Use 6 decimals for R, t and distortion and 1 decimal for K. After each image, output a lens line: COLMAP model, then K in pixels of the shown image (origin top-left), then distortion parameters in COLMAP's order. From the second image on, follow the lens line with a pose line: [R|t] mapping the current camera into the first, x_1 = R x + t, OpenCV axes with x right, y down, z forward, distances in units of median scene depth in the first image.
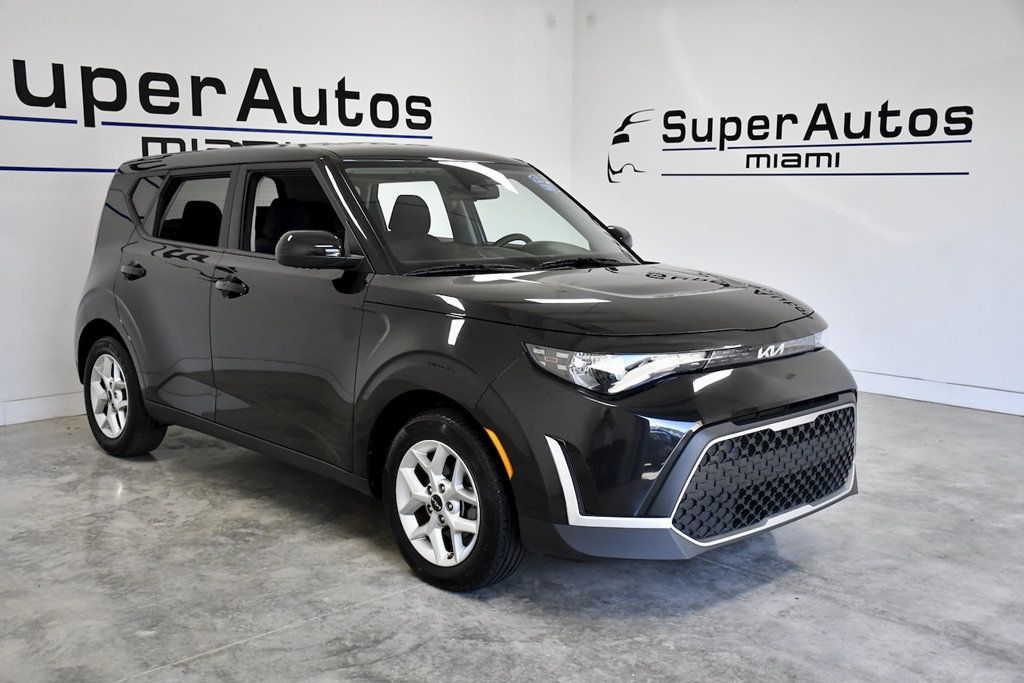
lens RADIAL K [[1054.0, 0, 516.9], [0, 1054.0, 348.4], [0, 0, 1]] dist [0.045563, 0.000000]
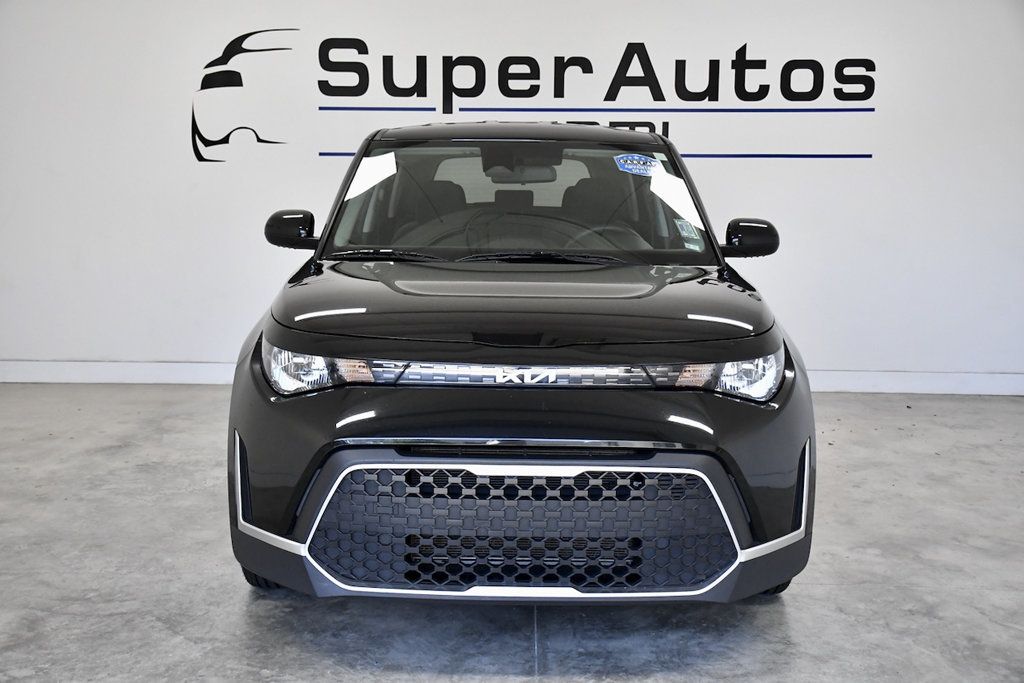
lens RADIAL K [[1186.1, 0, 526.7], [0, 1186.1, 358.7], [0, 0, 1]] dist [0.073259, 0.000000]
pose [[0.718799, 0.110234, -0.686422, 0.664528], [-0.110273, 0.992928, 0.043982, -0.039019], [0.686416, 0.044079, 0.725872, 0.290989]]
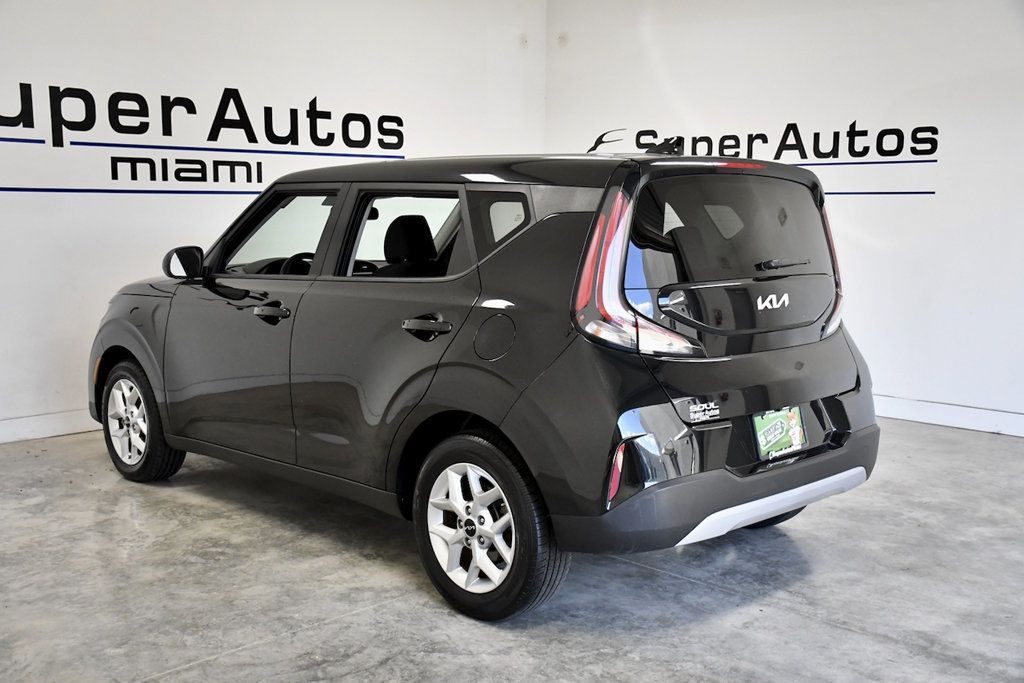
lens RADIAL K [[1072.5, 0, 517.7], [0, 1072.5, 349.4], [0, 0, 1]] dist [0.058721, 0.000000]
pose [[0.999758, -0.004314, 0.021568, 0.007402], [0.004715, 0.999816, -0.018577, 0.002869], [-0.021484, 0.018674, 0.999595, -0.028418]]
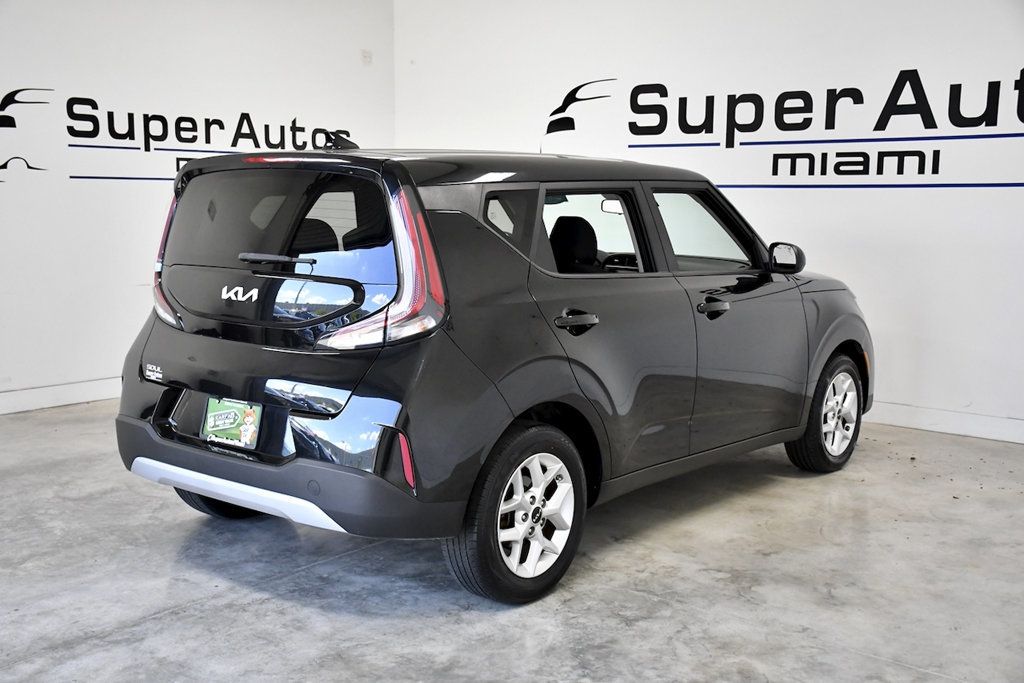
lens RADIAL K [[1186.1, 0, 532.6], [0, 1186.1, 360.8], [0, 0, 1]] dist [0.073259, 0.000000]
pose [[0.136660, 0.139149, -0.980796, 1.144112], [-0.158569, 0.980392, 0.116997, -0.138515], [0.977844, 0.139535, 0.156045, 0.860680]]
